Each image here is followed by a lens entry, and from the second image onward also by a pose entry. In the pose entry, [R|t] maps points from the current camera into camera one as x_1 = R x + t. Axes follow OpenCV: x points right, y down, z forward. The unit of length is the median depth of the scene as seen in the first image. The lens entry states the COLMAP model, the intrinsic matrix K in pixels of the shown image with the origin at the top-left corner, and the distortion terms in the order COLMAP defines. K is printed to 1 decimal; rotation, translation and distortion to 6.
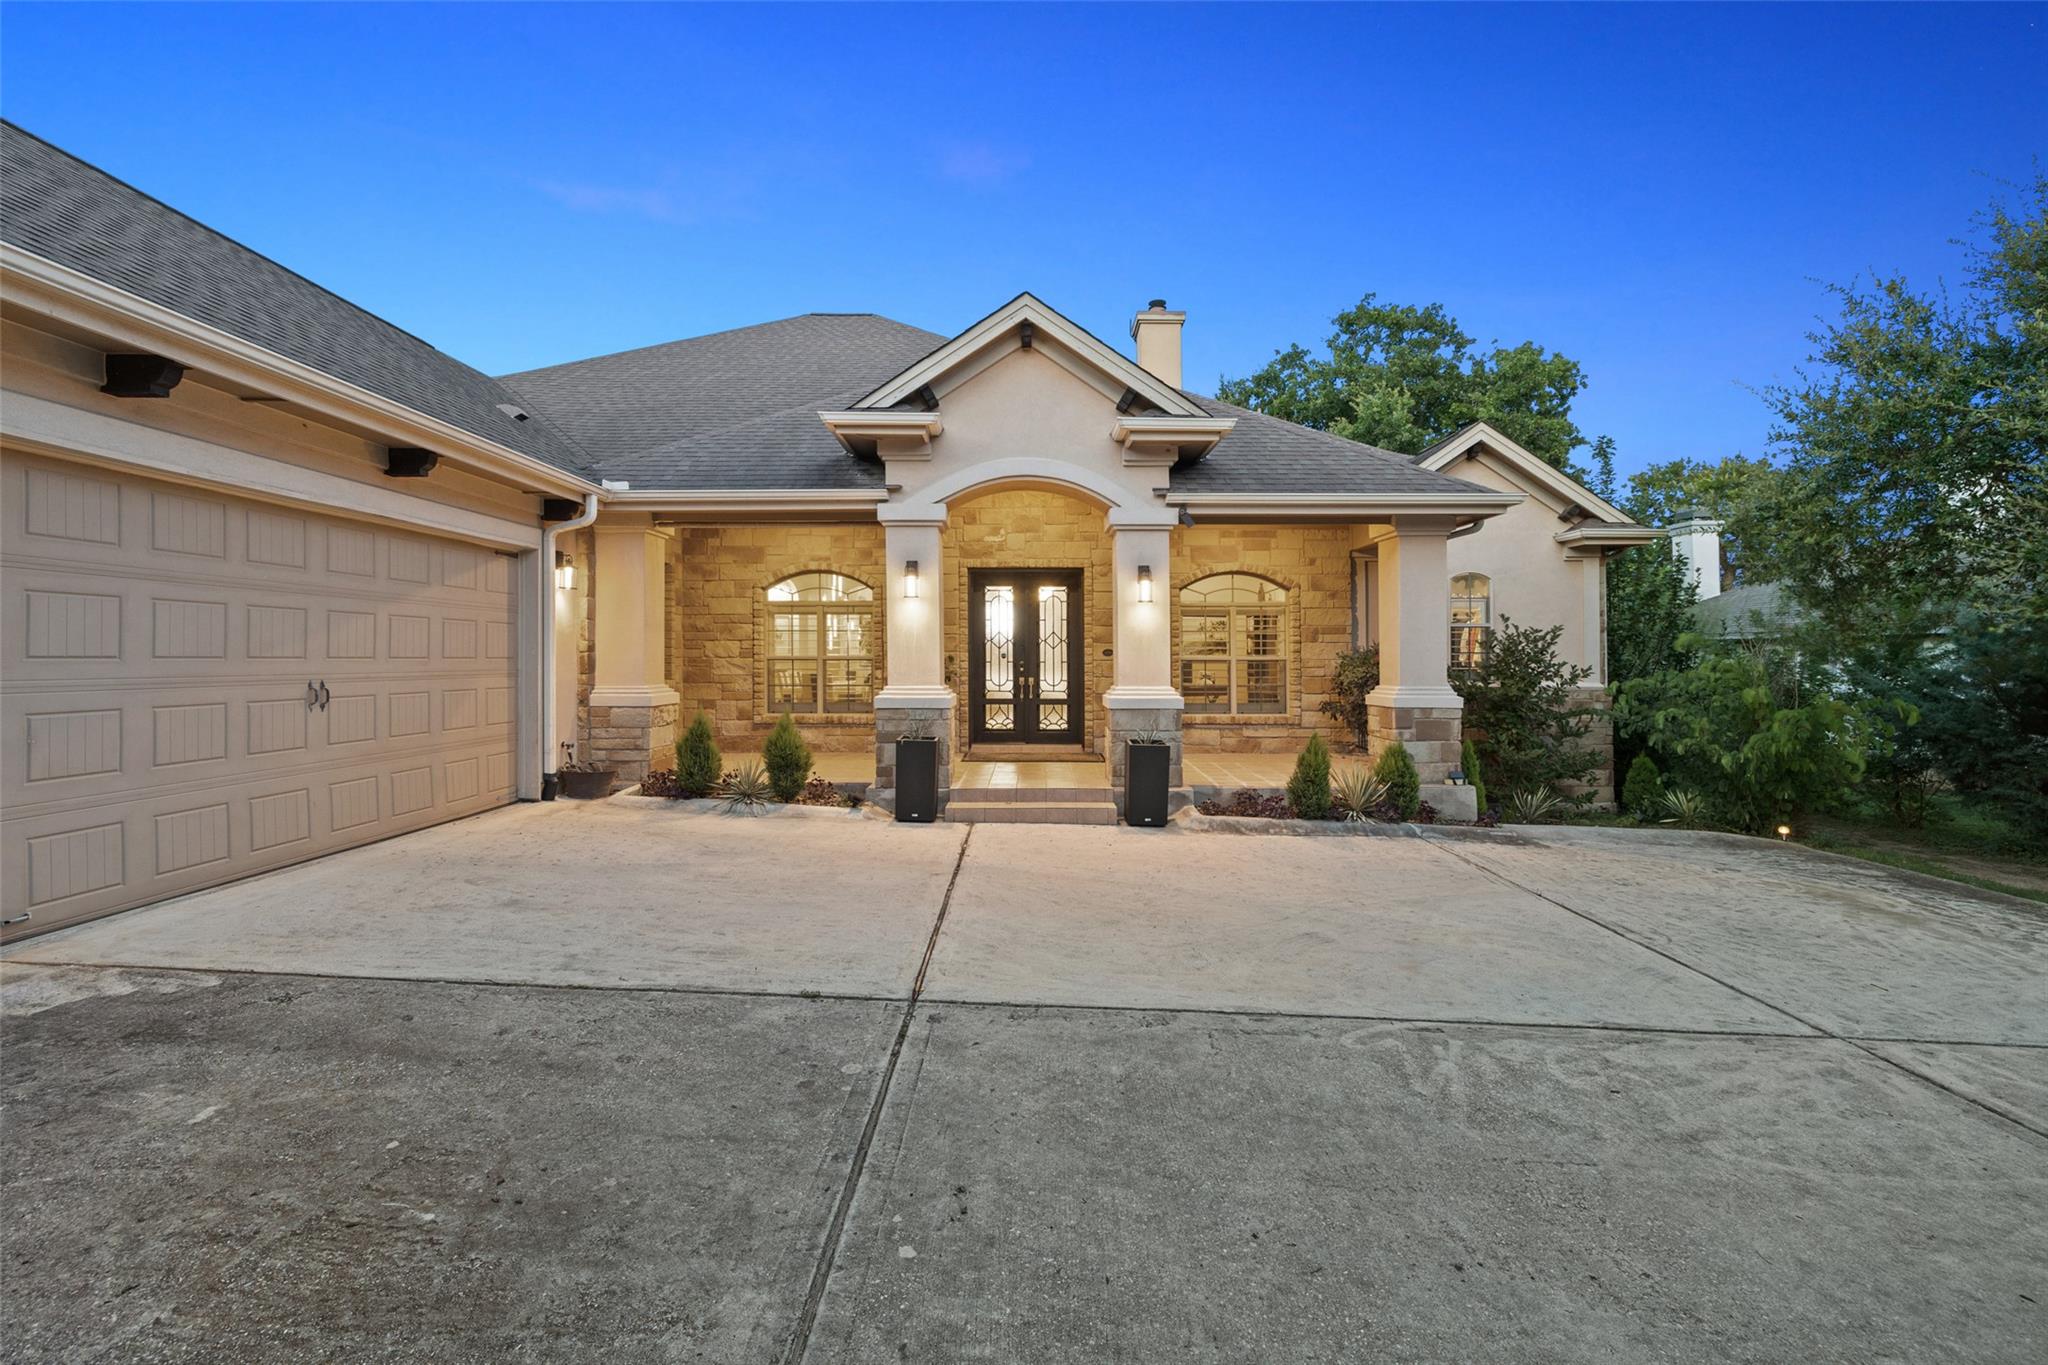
lens RADIAL K [[854.8, 0, 987.0], [0, 854.8, 654.5], [0, 0, 1]] dist [0.006484, -0.000568]
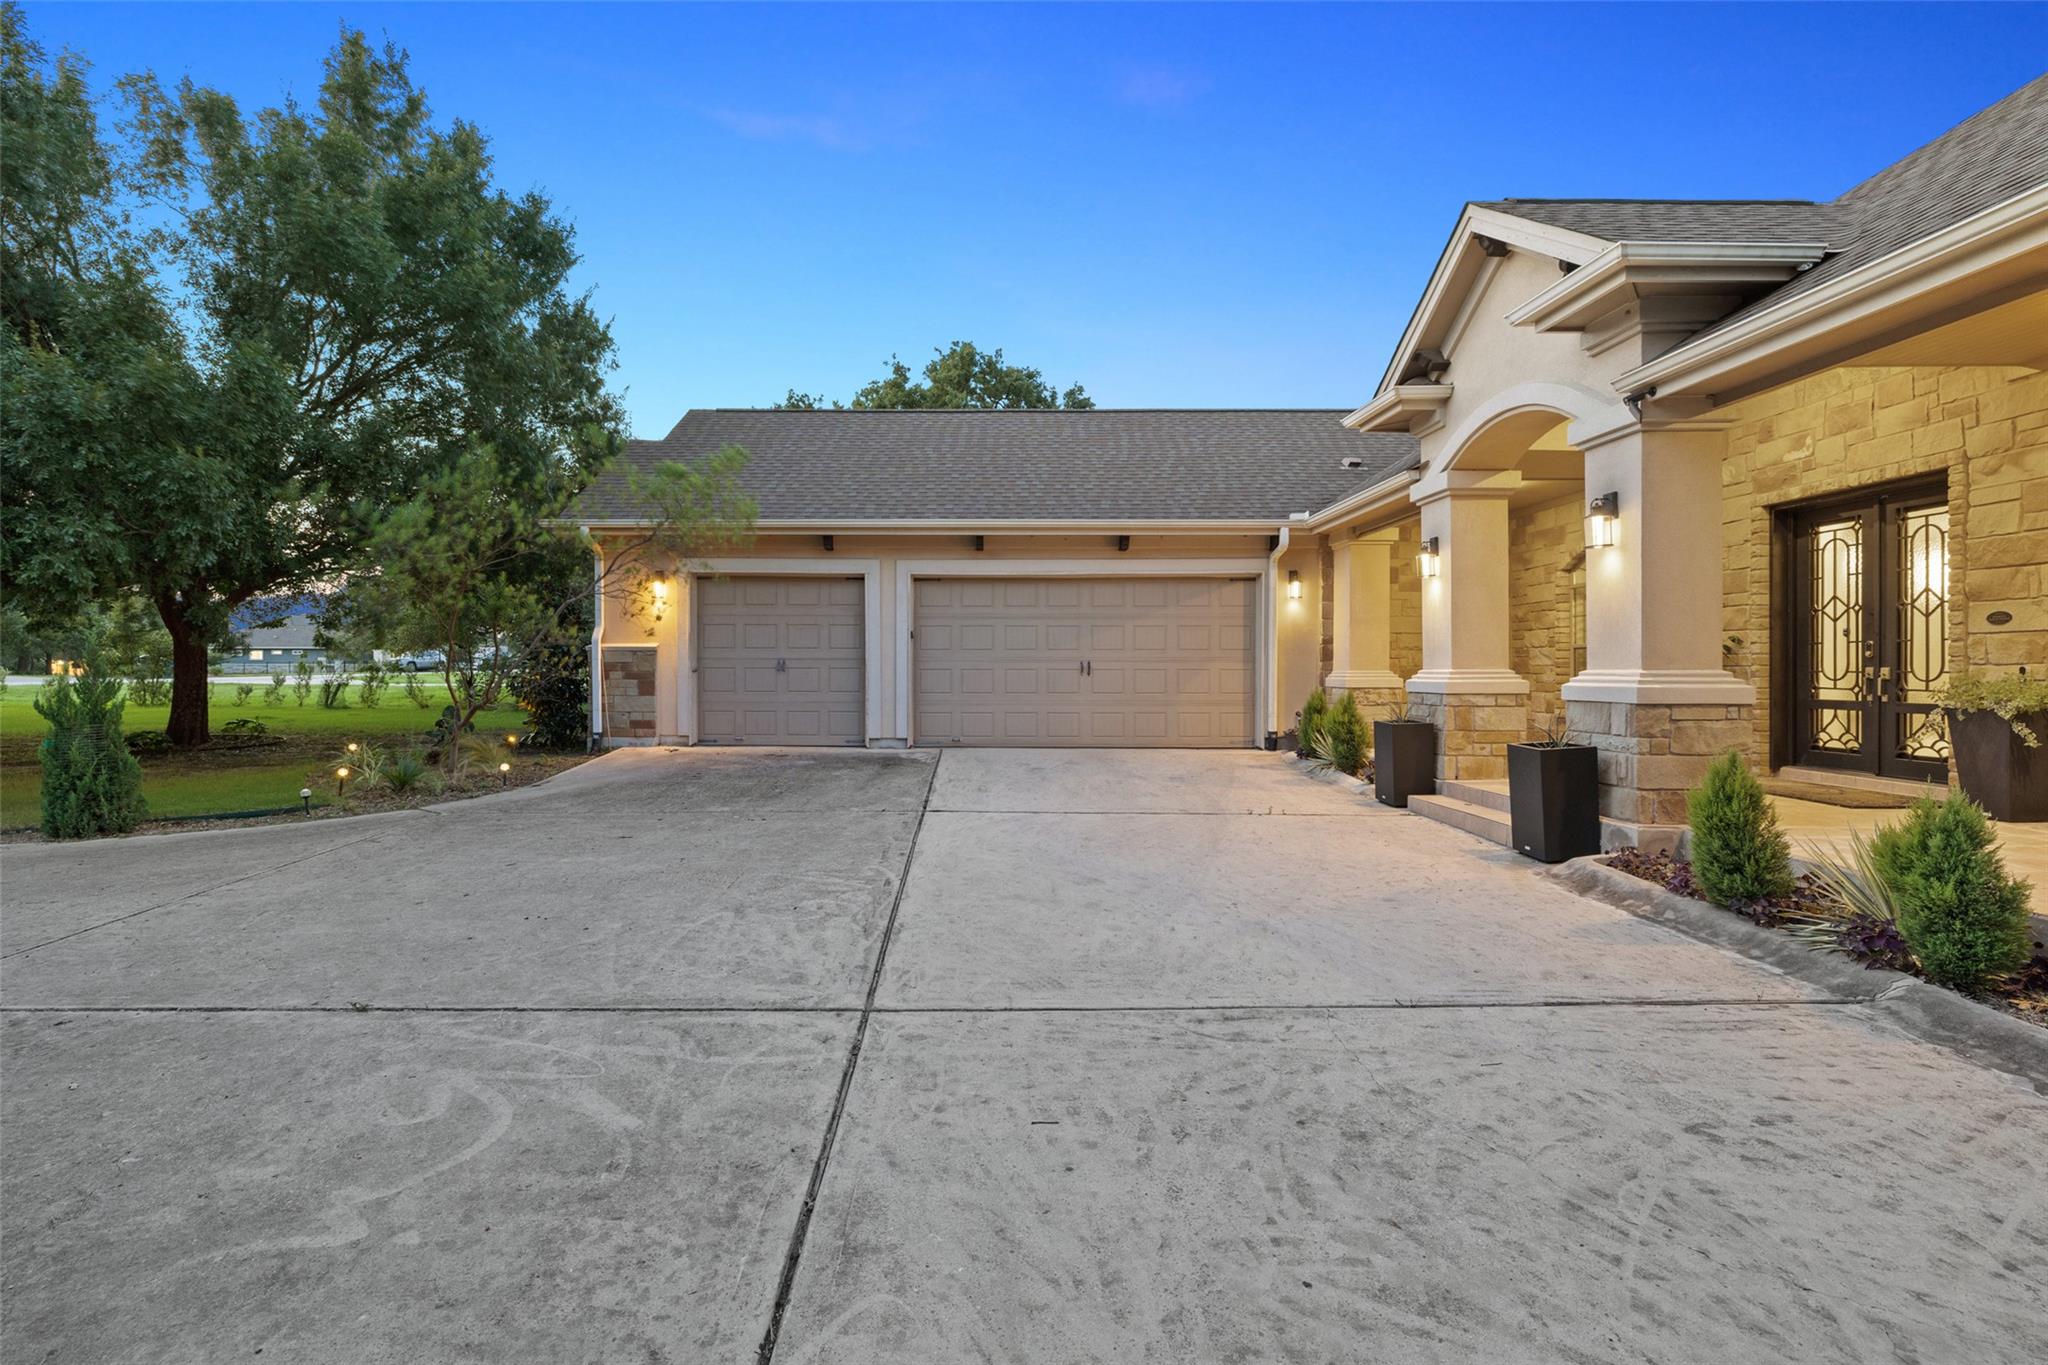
lens RADIAL K [[854.8, 0, 1017.1], [0, 854.8, 671.6], [0, 0, 1]] dist [0.006484, -0.000568]
pose [[0.060113, 0.001476, -0.998191, 0.820550], [0.005632, 0.999982, 0.001817, 0.033887], [0.998176, -0.005731, 0.060103, 0.473847]]
